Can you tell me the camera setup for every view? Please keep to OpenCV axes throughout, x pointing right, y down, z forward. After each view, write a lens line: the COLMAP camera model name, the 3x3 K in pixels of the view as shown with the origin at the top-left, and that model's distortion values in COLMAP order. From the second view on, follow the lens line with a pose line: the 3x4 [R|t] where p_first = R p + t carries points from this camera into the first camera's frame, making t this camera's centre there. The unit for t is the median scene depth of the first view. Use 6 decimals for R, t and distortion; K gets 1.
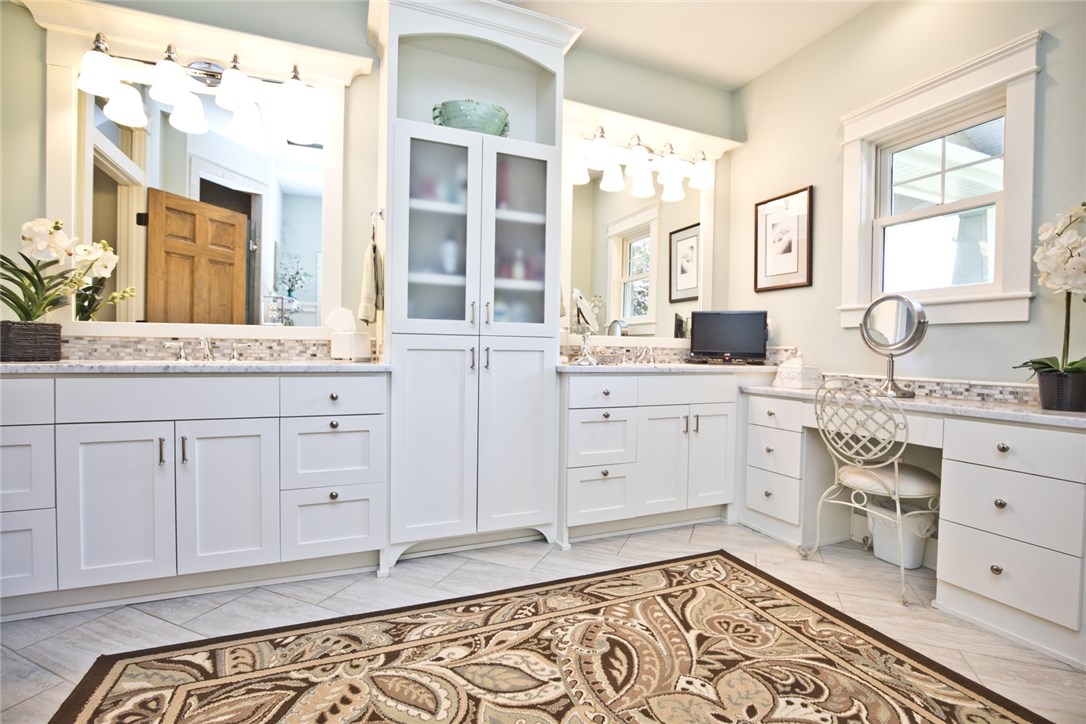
lens RADIAL K [[502.7, 0, 549.0], [0, 502.7, 362.3], [0, 0, 1]] dist [-0.031114, 0.004501]
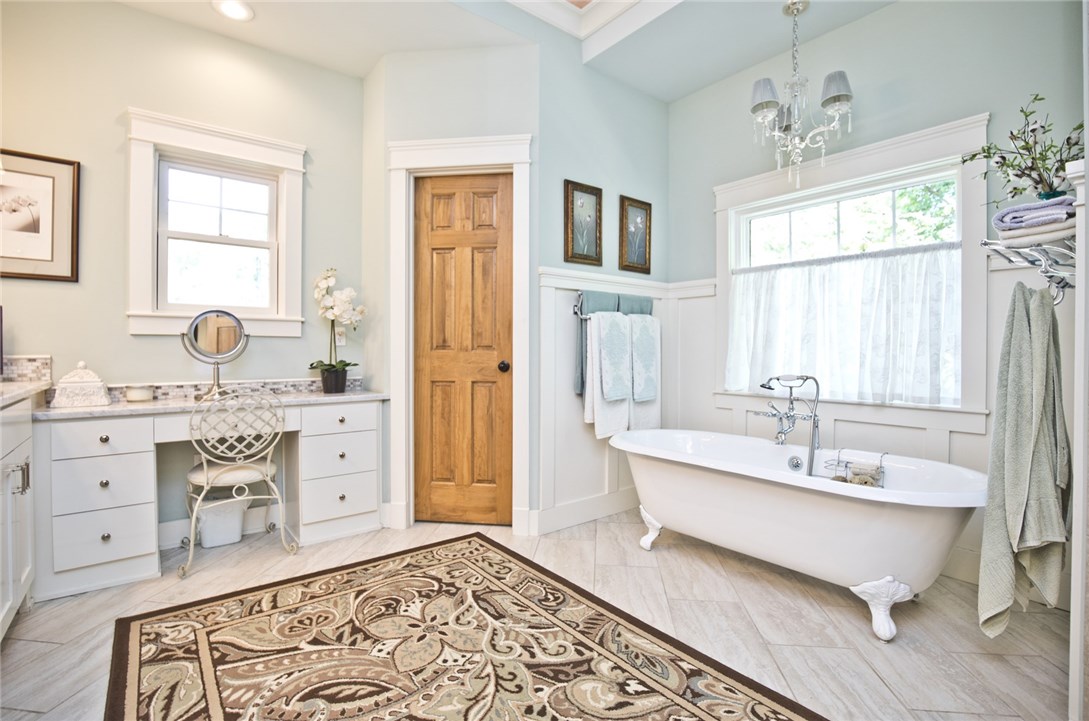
lens RADIAL K [[504.1, 0, 549.5], [0, 504.1, 352.6], [0, 0, 1]] dist [-0.031114, 0.004501]
pose [[-0.273073, -0.023745, 0.961700, -0.713158], [0.012915, 0.999515, 0.028345, -0.071186], [-0.961907, 0.020160, -0.272633, 0.686389]]
